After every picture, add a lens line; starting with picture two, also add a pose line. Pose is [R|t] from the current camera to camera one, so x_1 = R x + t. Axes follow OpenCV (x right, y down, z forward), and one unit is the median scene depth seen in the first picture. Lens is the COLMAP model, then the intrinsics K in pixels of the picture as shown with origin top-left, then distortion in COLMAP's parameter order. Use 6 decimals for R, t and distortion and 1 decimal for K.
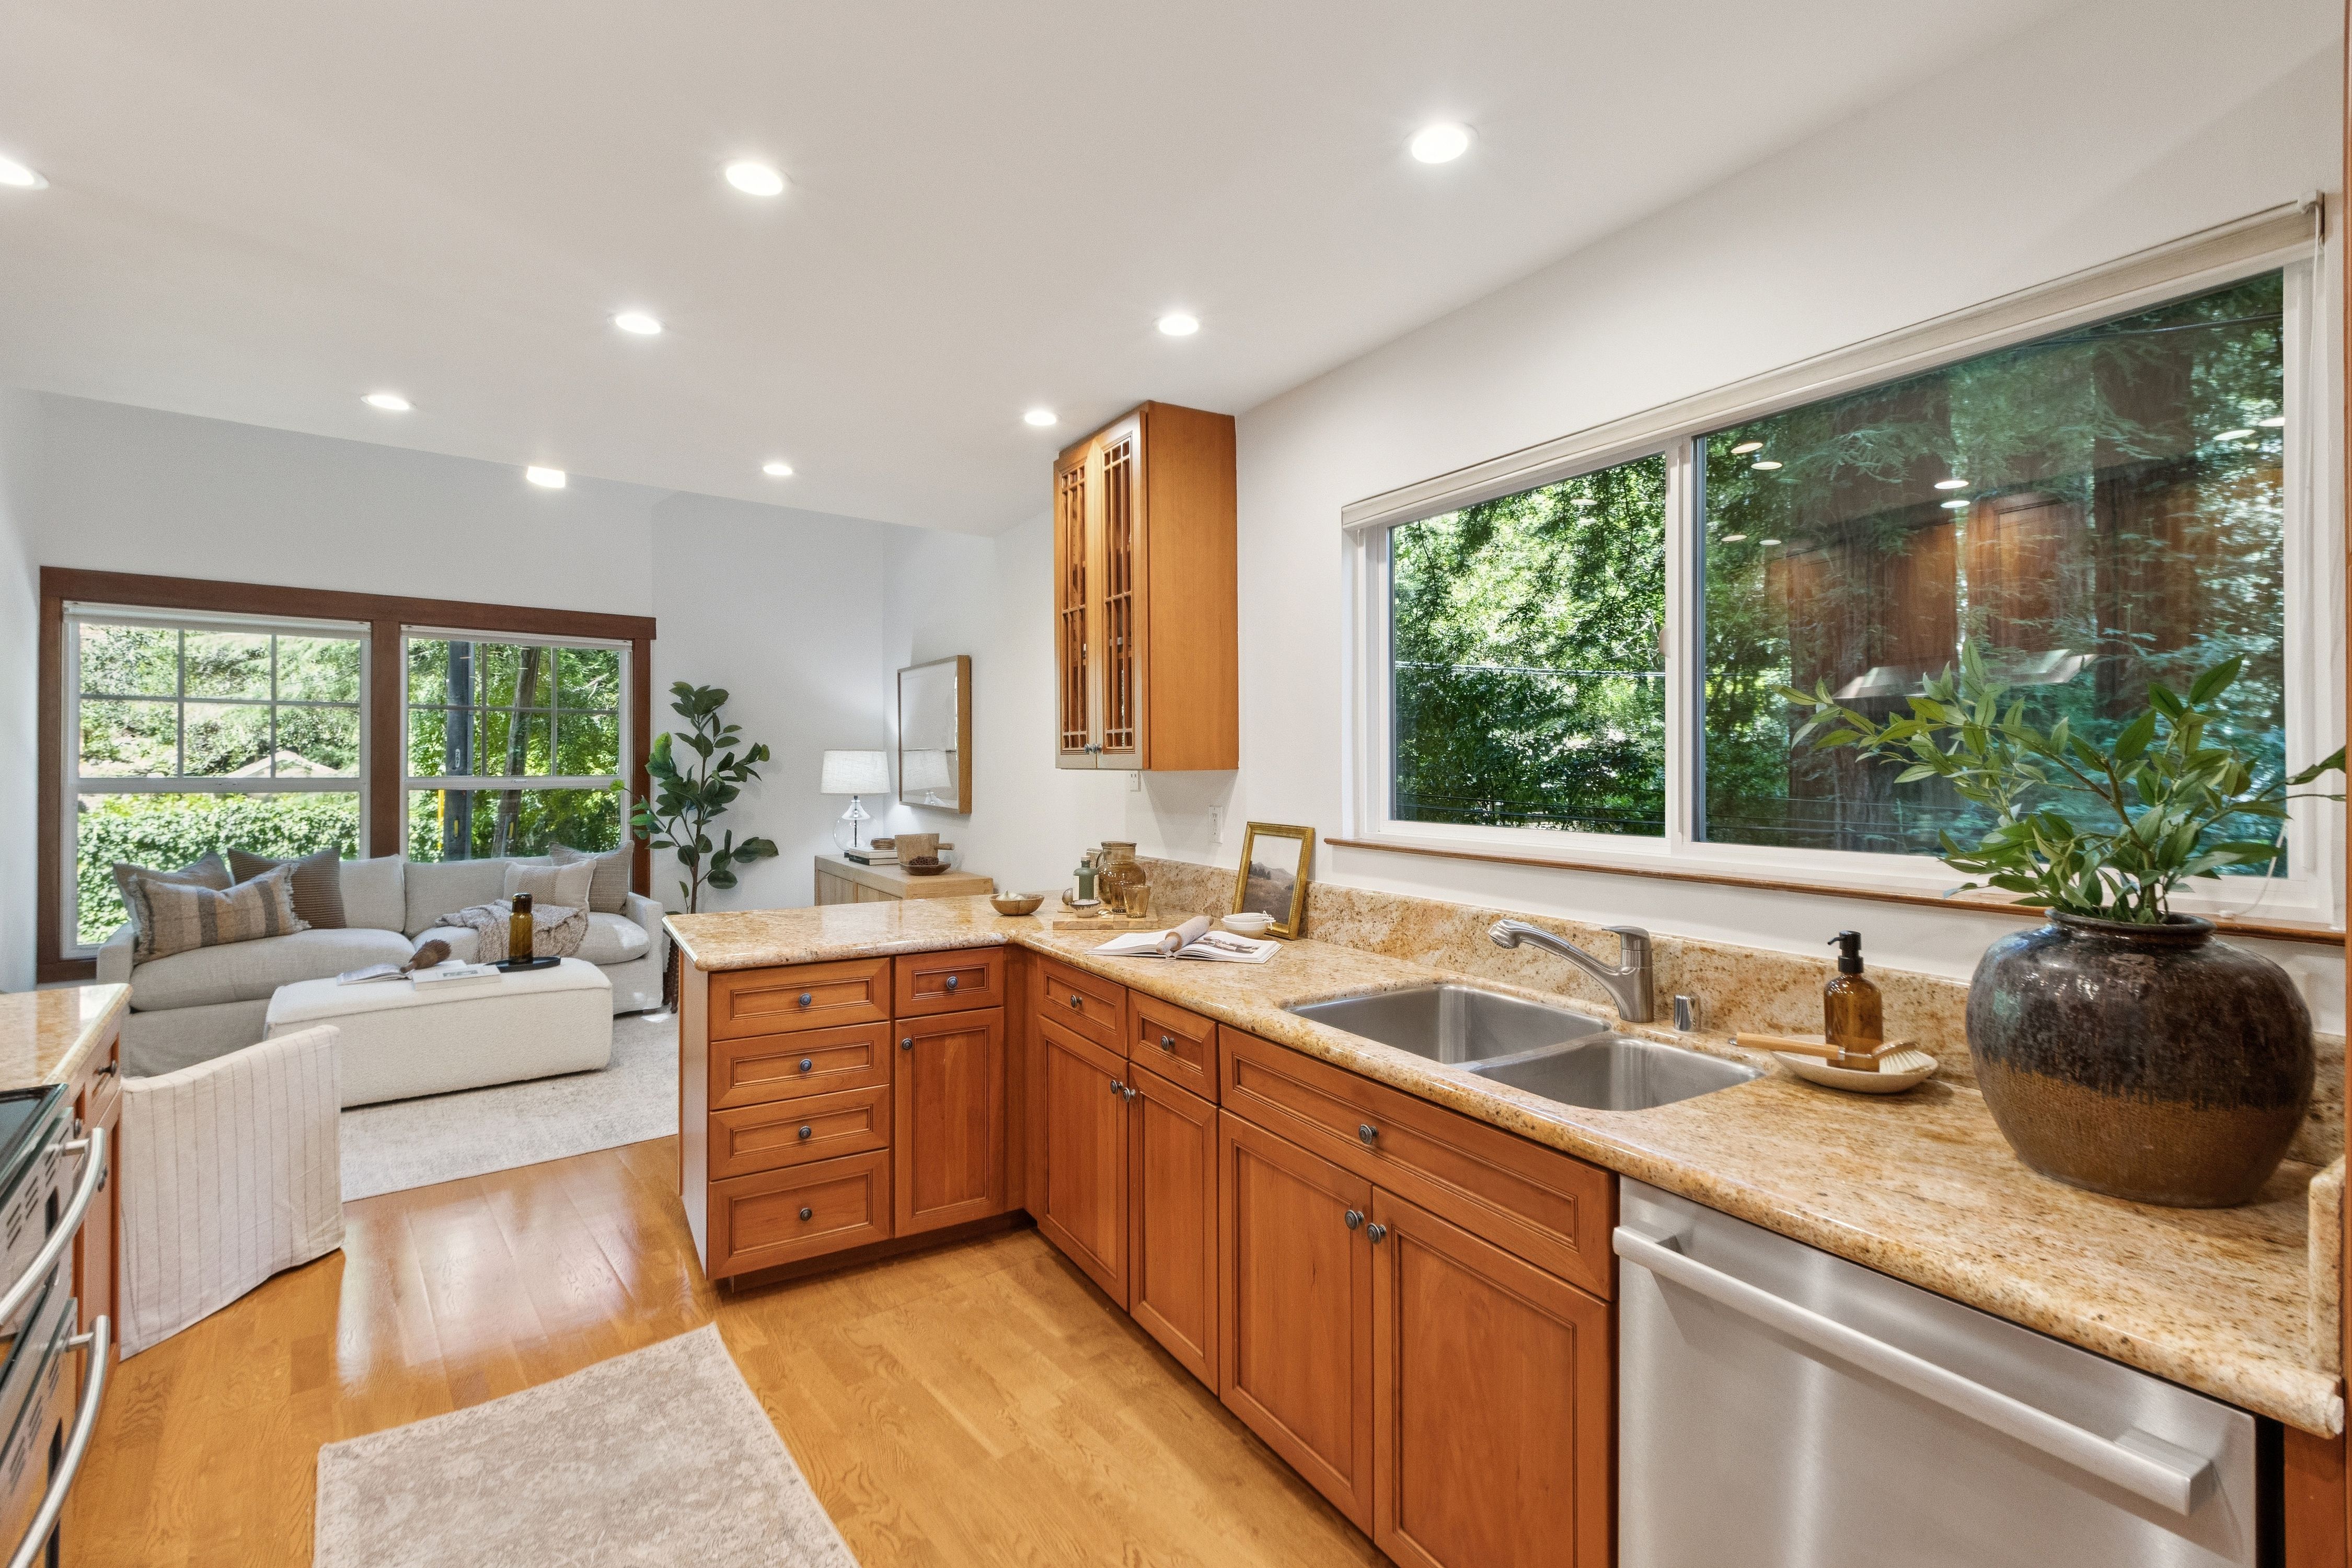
lens RADIAL K [[1059.6, 0, 1184.1], [0, 1059.6, 761.1], [0, 0, 1]] dist [0.001034, 0.000049]
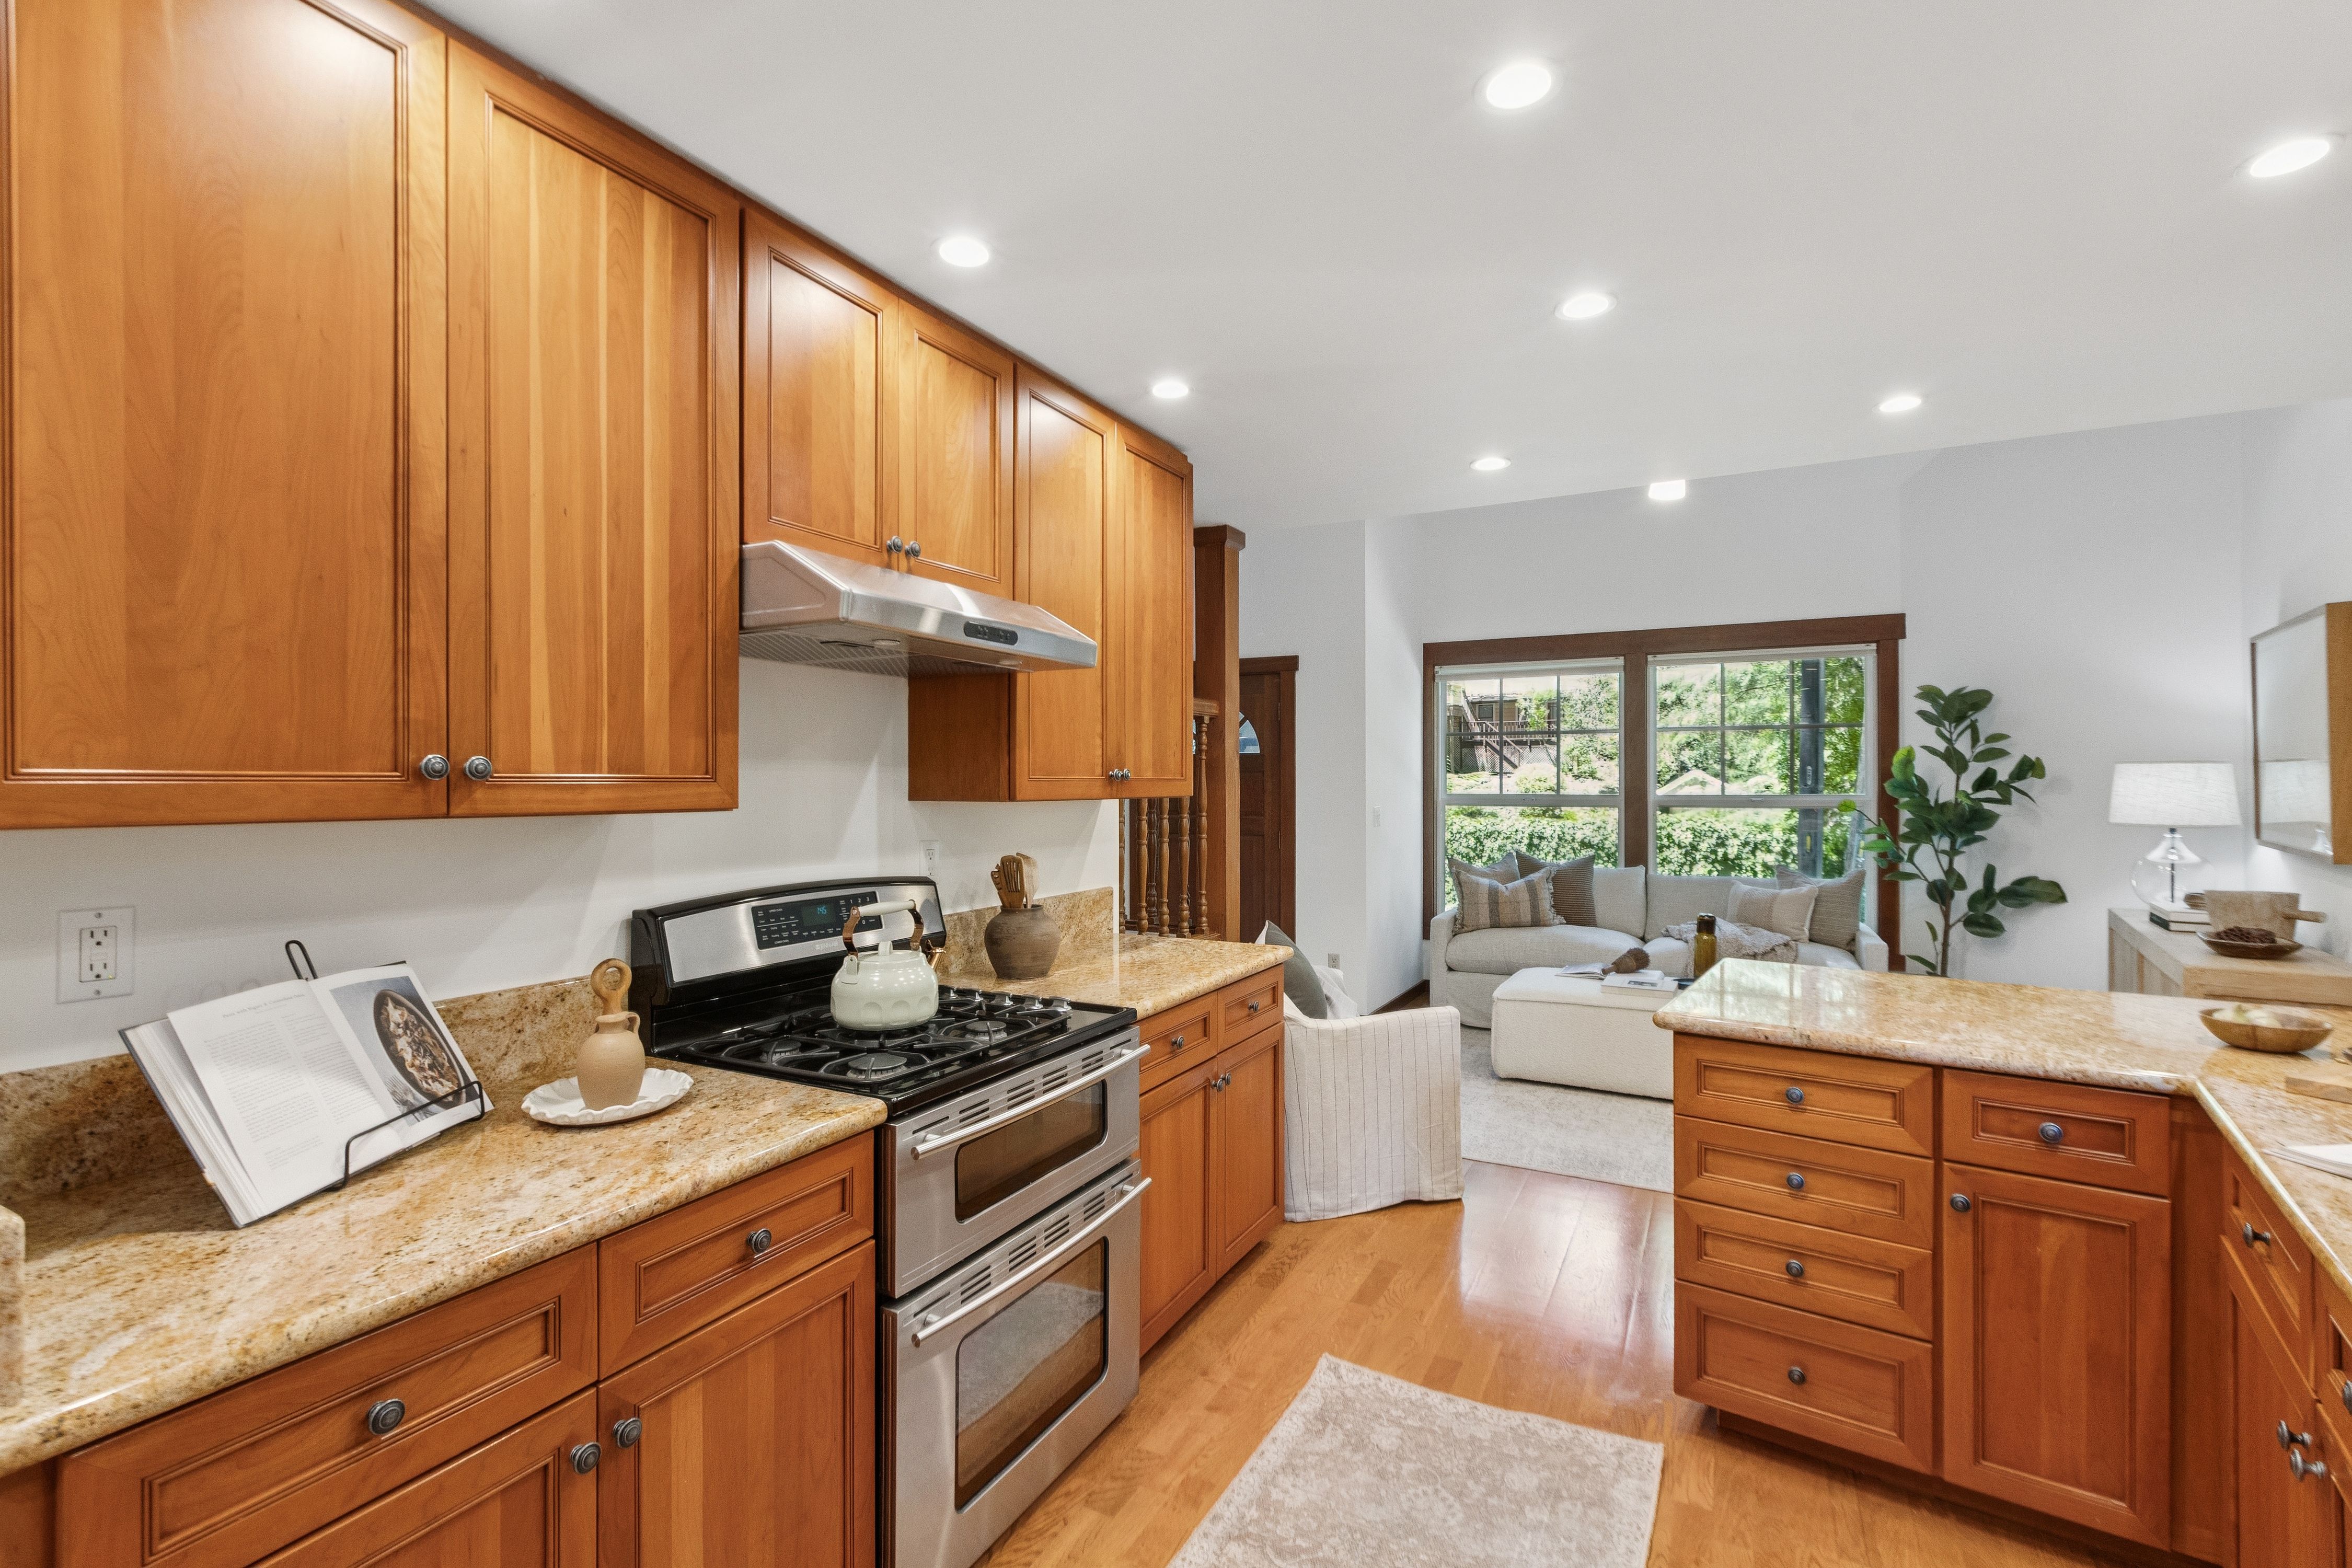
lens RADIAL K [[1053.6, 0, 1175.0], [0, 1053.6, 784.2], [0, 0, 1]] dist [-0.002238, -0.000378]
pose [[0.379737, -0.000093, -0.925094, 0.147907], [0.006006, 0.999979, 0.002364, -0.002999], [0.925075, -0.006454, 0.379730, 0.254370]]
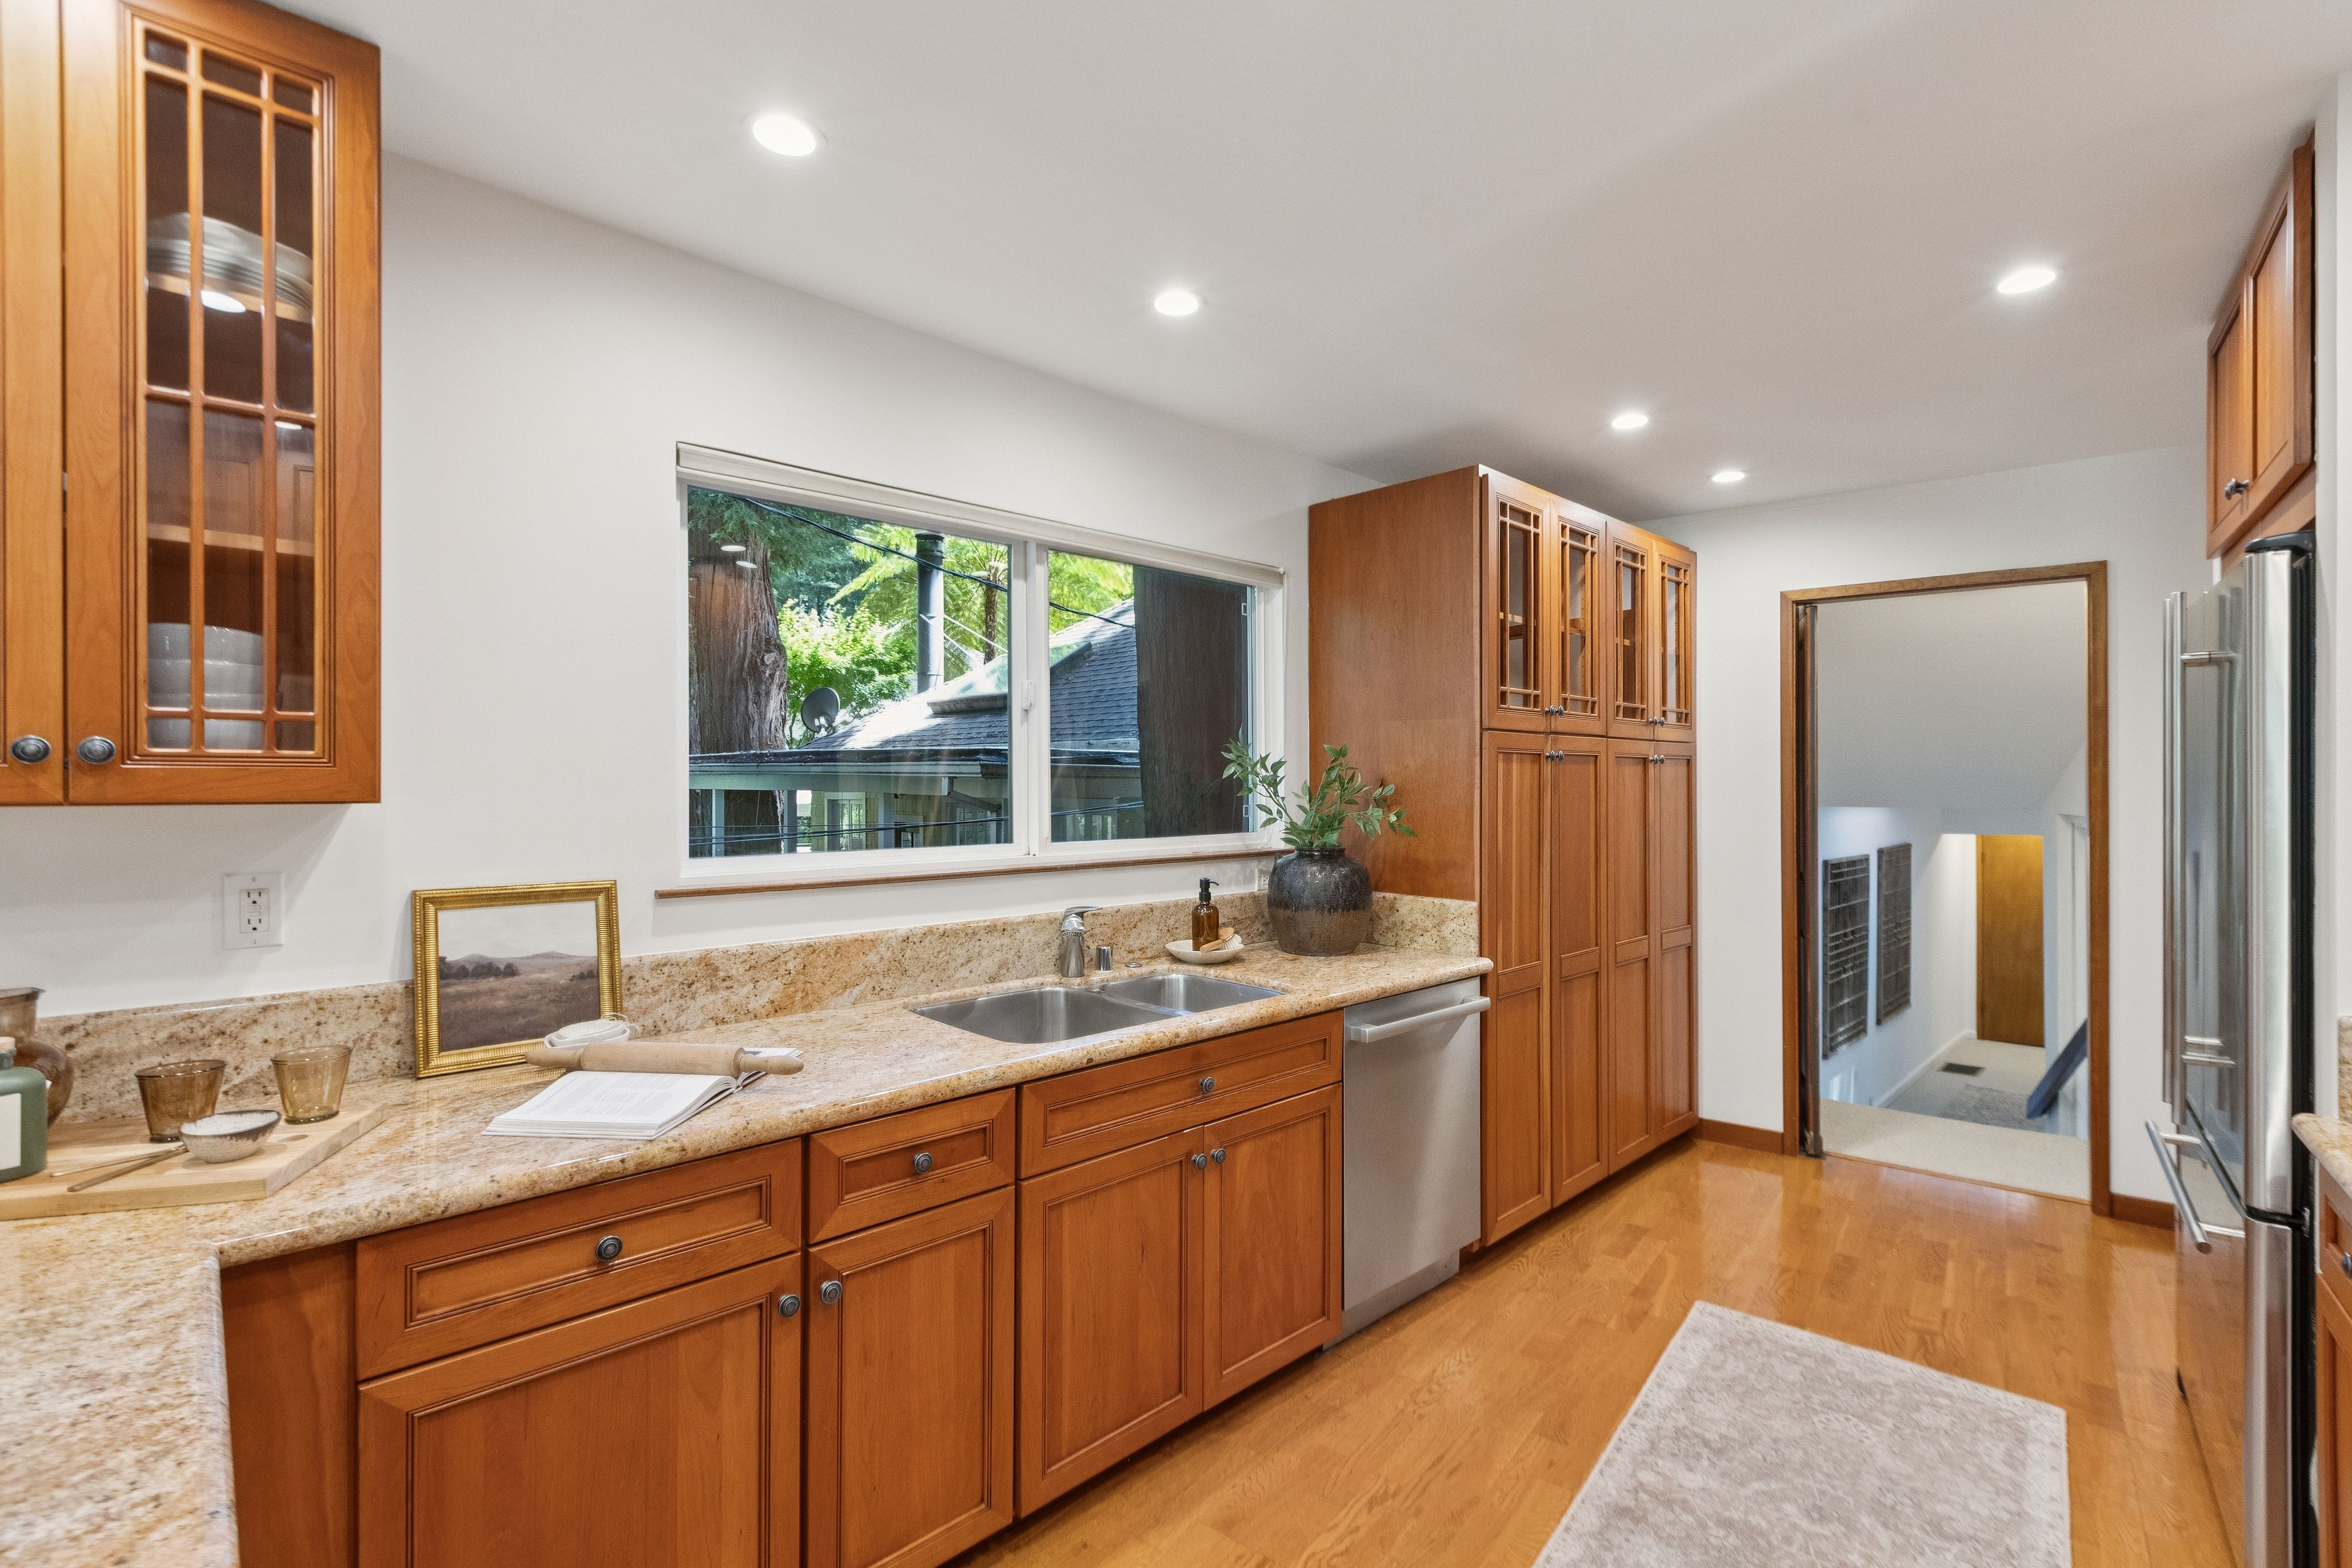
lens RADIAL K [[1058.5, 0, 1180.9], [0, 1058.5, 782.3], [0, 0, 1]] dist [0.002244, -0.001132]
pose [[-0.217304, -0.000337, 0.976104, -0.560840], [-0.004153, 0.999991, -0.000580, -0.001878], [-0.976095, -0.004180, -0.217303, 0.705205]]
